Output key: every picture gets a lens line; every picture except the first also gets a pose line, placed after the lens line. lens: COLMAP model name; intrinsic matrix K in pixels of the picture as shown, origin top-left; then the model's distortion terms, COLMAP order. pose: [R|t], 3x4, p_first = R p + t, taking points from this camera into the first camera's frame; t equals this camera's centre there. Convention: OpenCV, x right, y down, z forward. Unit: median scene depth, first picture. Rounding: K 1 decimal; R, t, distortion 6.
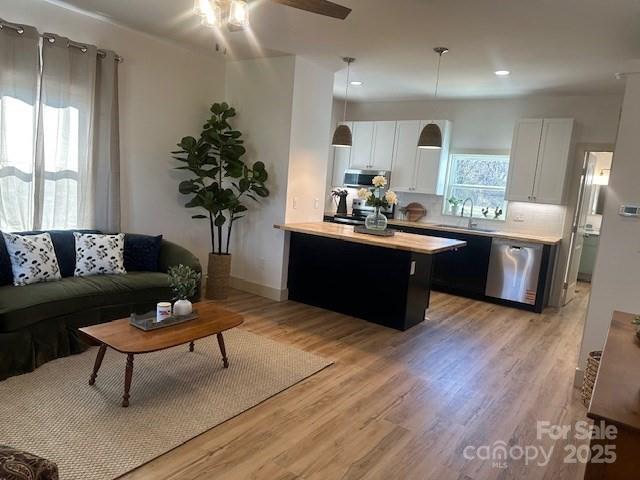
lens RADIAL K [[446.7, 0, 318.0], [0, 446.7, 241.0], [0, 0, 1]] dist [0.056015, -0.002080]
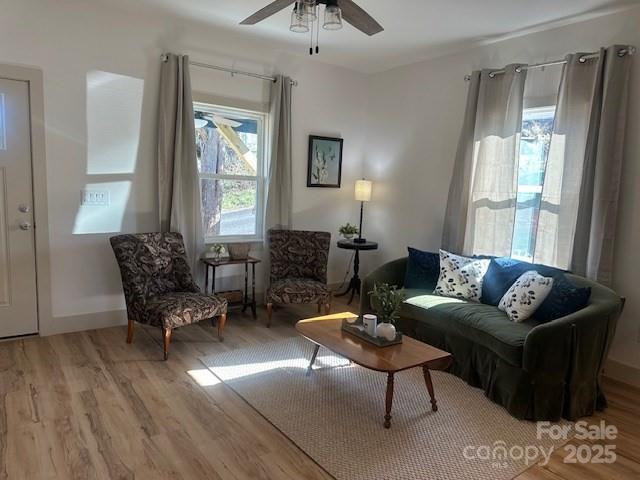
lens RADIAL K [[446.7, 0, 326.8], [0, 446.7, 238.7], [0, 0, 1]] dist [0.056015, -0.002080]
pose [[-0.306526, 0.017154, -0.951708, 0.286587], [-0.188646, 0.978910, 0.078403, -0.042180], [0.932982, 0.203569, -0.296825, 0.534950]]
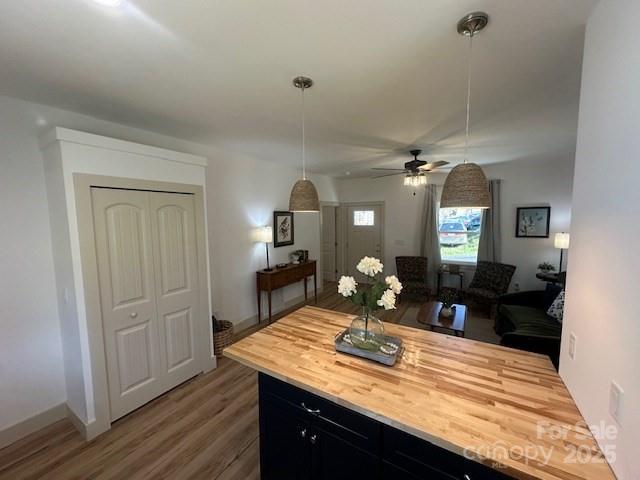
lens RADIAL K [[249.8, 0, 319.4], [0, 249.8, 238.3], [0, 0, 1]] dist [-0.002753, 0.000537]
pose [[-0.996152, -0.065433, -0.058308, 0.162942], [-0.076683, 0.972857, 0.218333, -0.176400], [0.042439, 0.221964, -0.974131, 0.940795]]
